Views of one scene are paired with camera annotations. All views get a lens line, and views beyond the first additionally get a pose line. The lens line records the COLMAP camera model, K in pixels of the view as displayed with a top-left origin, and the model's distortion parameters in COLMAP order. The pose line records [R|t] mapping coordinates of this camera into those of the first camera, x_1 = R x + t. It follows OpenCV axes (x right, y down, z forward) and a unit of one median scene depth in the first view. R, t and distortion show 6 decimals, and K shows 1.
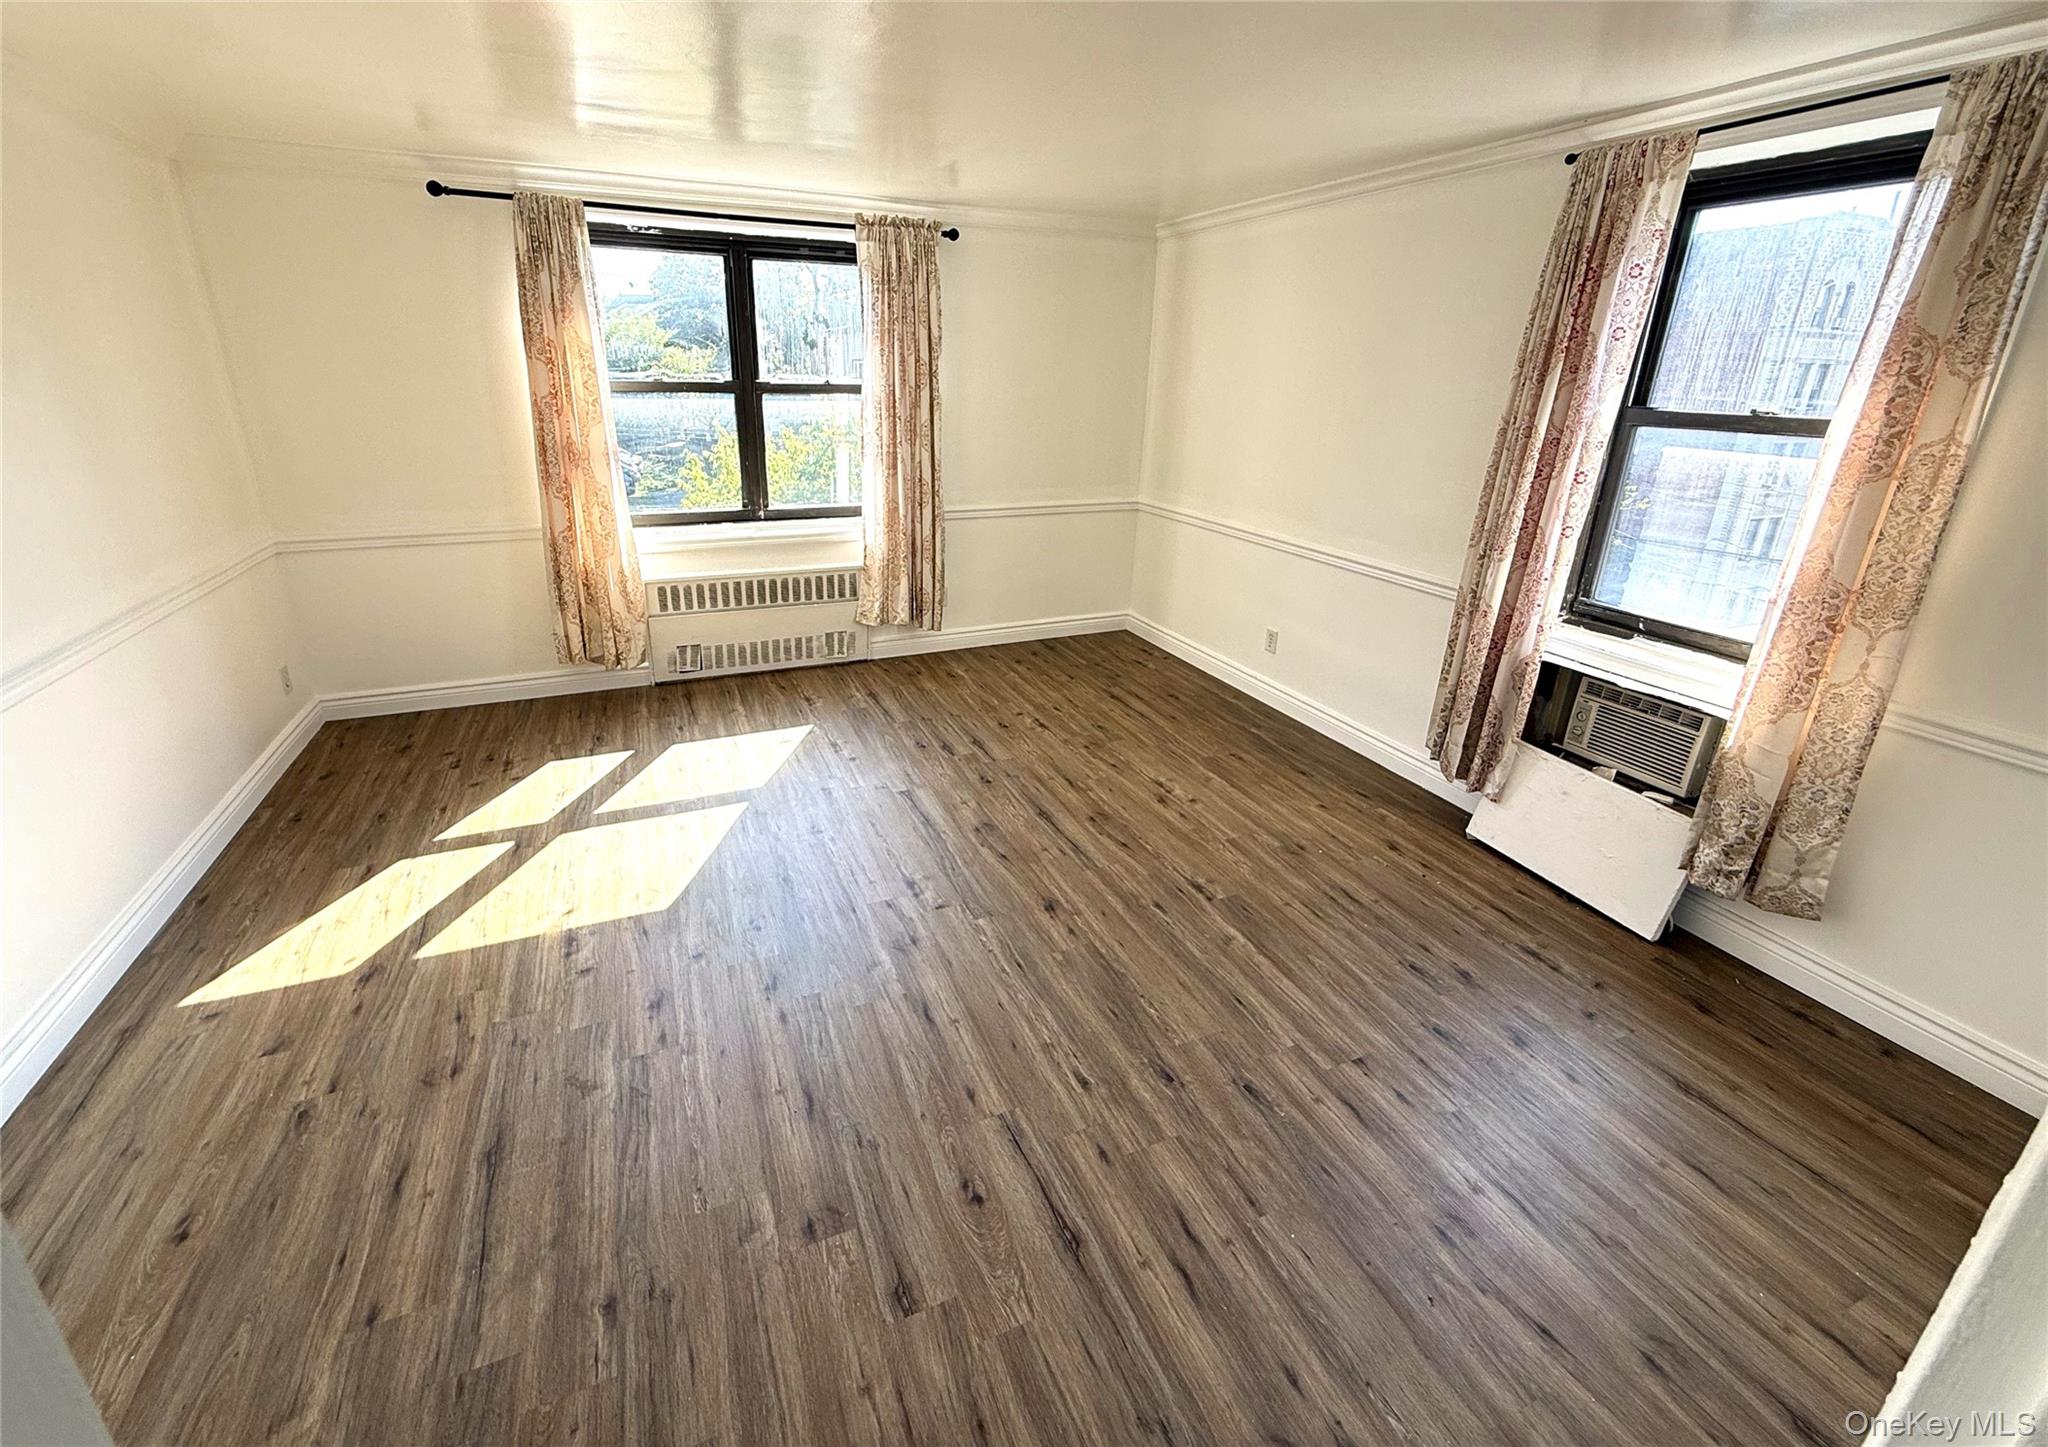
lens RADIAL K [[854.0, 0, 1016.0], [0, 854.0, 727.7], [0, 0, 1]] dist [-0.003979, -0.000396]
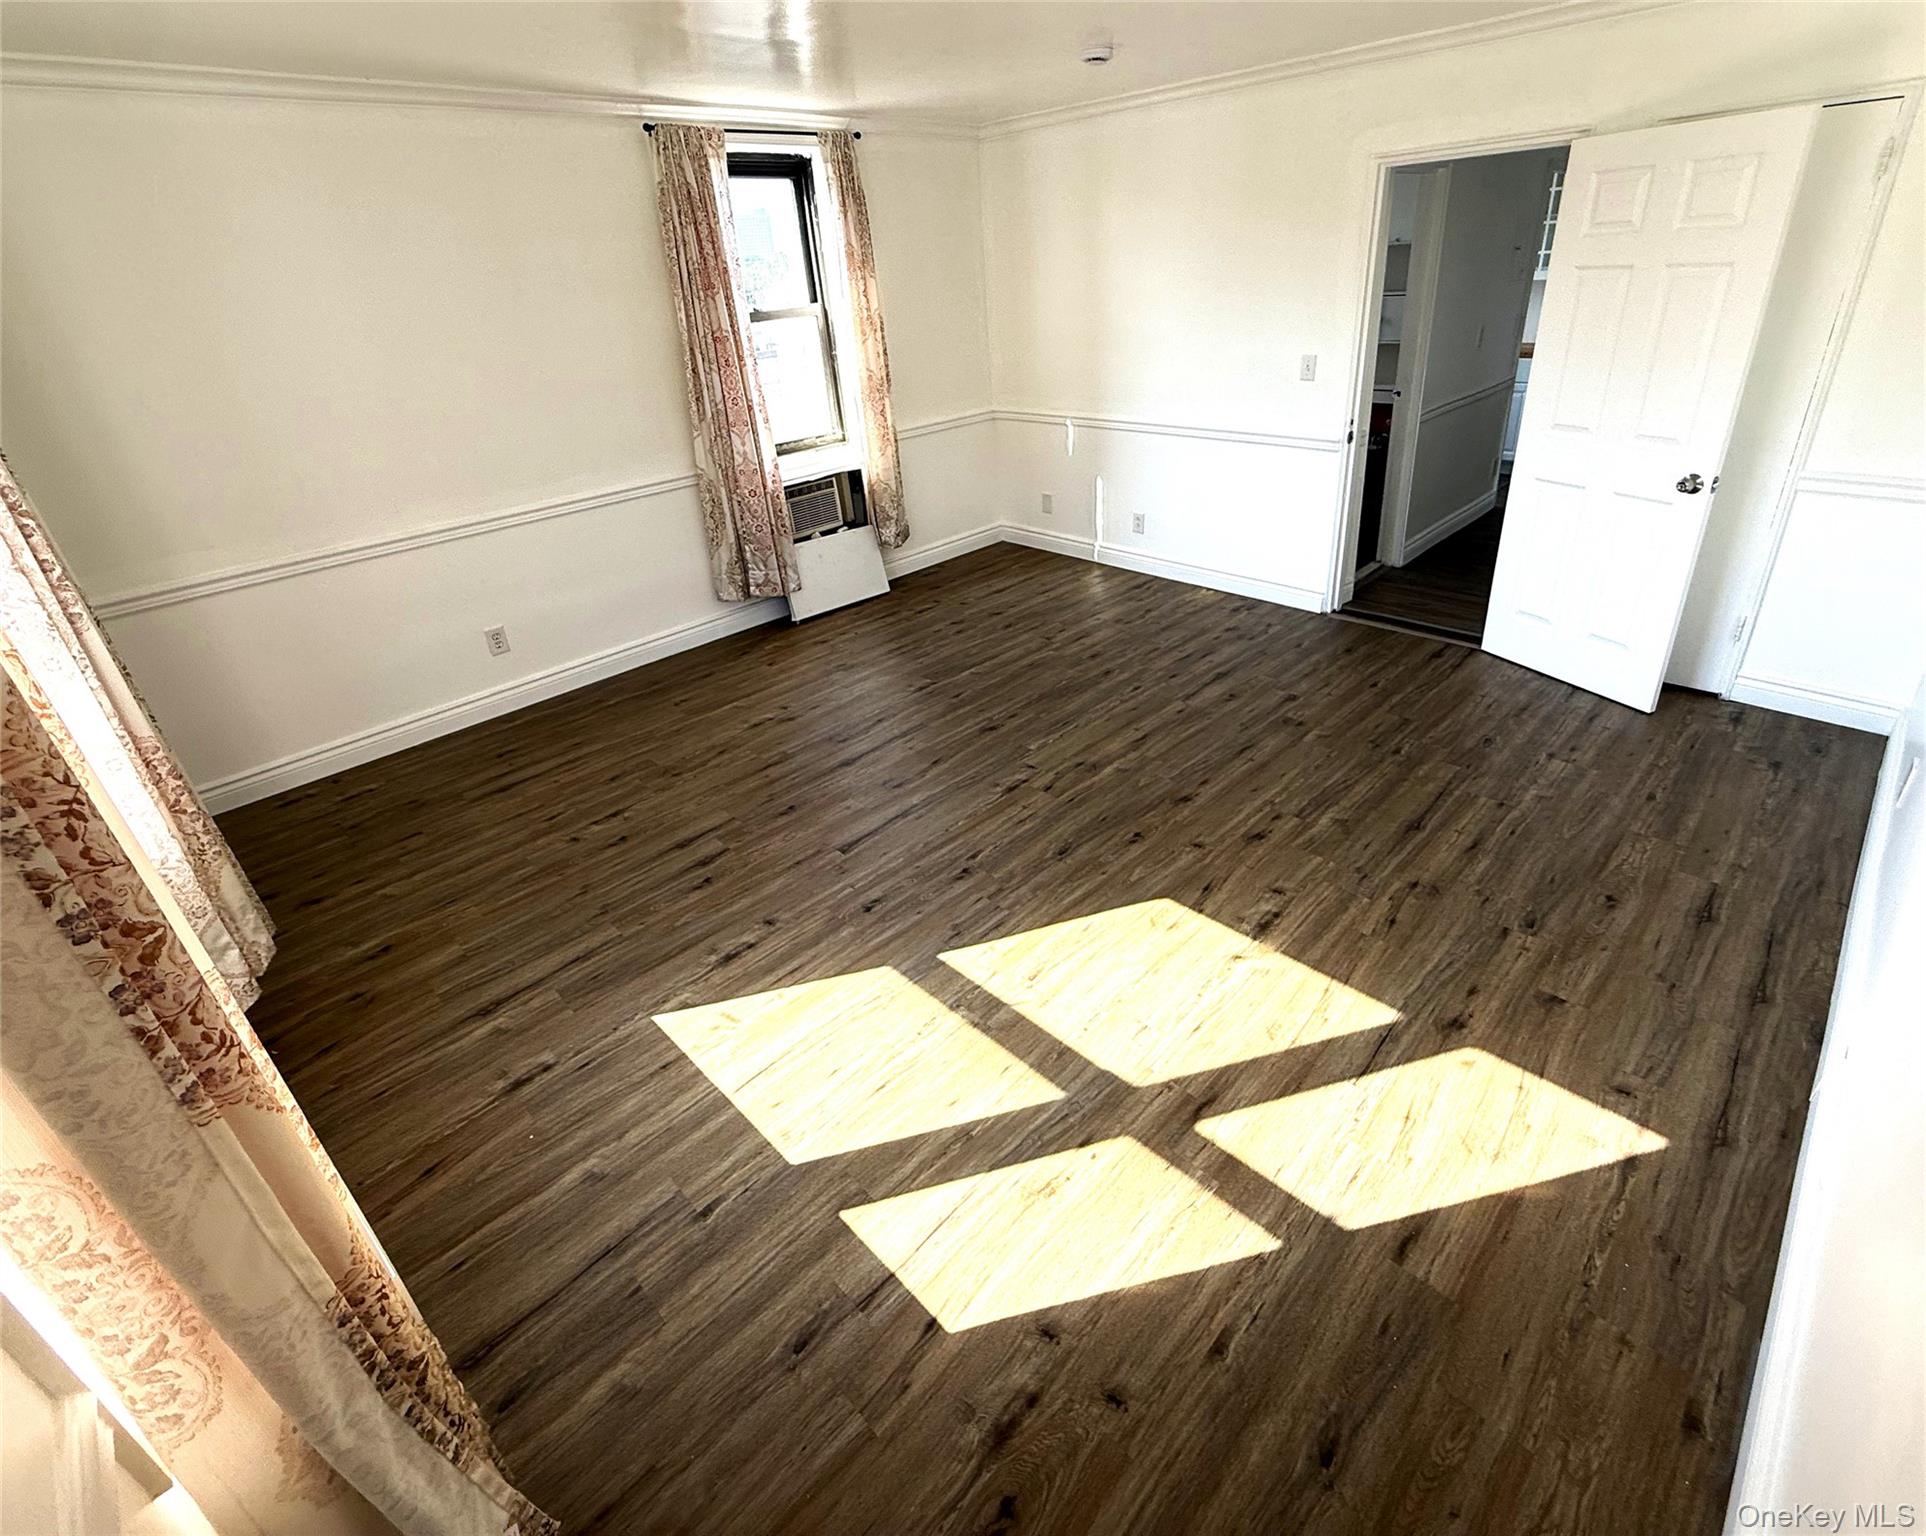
lens RADIAL K [[872.1, 0, 955.7], [0, 872.1, 761.5], [0, 0, 1]] dist [-0.002698, 0.001456]
pose [[-0.370730, -0.458160, 0.807867, -1.014439], [0.410969, 0.699128, 0.585085, -0.539005], [-0.832865, 0.548917, -0.070898, 1.164471]]
